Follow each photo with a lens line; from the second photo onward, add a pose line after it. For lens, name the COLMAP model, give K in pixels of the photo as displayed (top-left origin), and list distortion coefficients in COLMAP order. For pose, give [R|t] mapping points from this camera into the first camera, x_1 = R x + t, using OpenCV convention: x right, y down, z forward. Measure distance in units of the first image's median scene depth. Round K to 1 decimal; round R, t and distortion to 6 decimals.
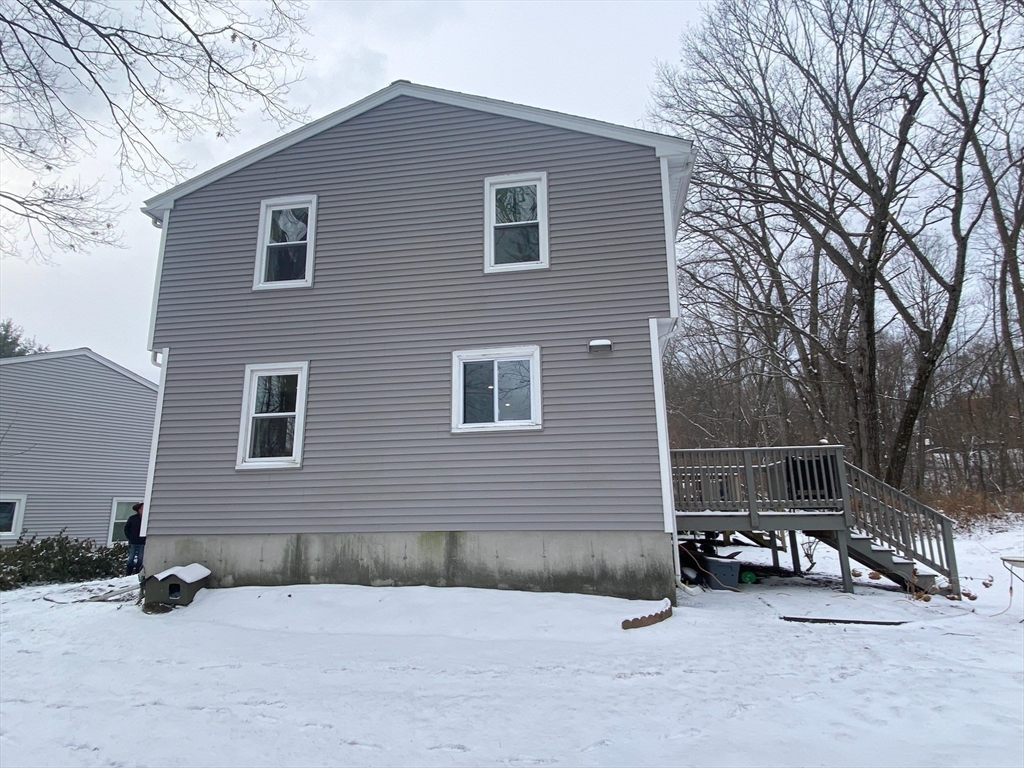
lens RADIAL K [[587.8, 0, 509.7], [0, 587.8, 380.5], [0, 0, 1]] dist [0.056367, -0.060142]
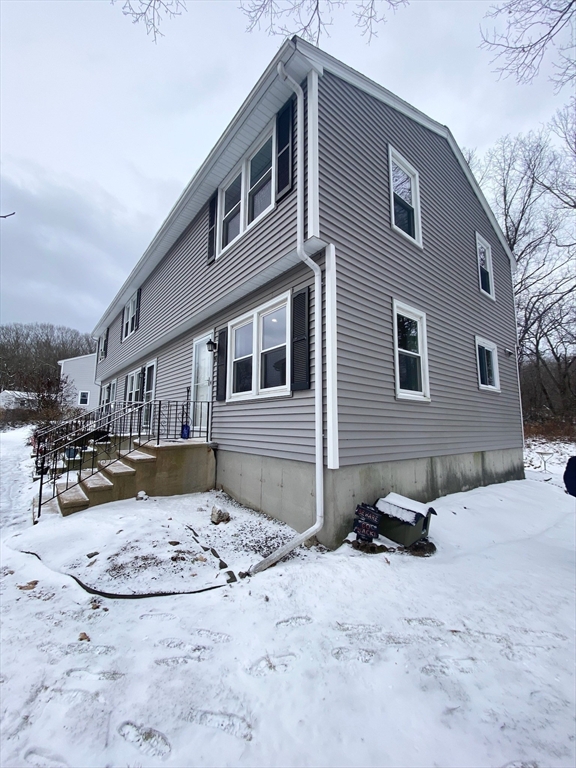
lens RADIAL K [[308.4, 0, 288.0], [0, 308.4, 384.0], [0, 0, 1]] dist [0.035227, -0.027729]
pose [[0.661792, 0.119039, 0.740176, -0.997276], [-0.184313, 0.982845, 0.006729, 0.158352], [-0.726677, -0.140877, 0.672379, 0.785580]]
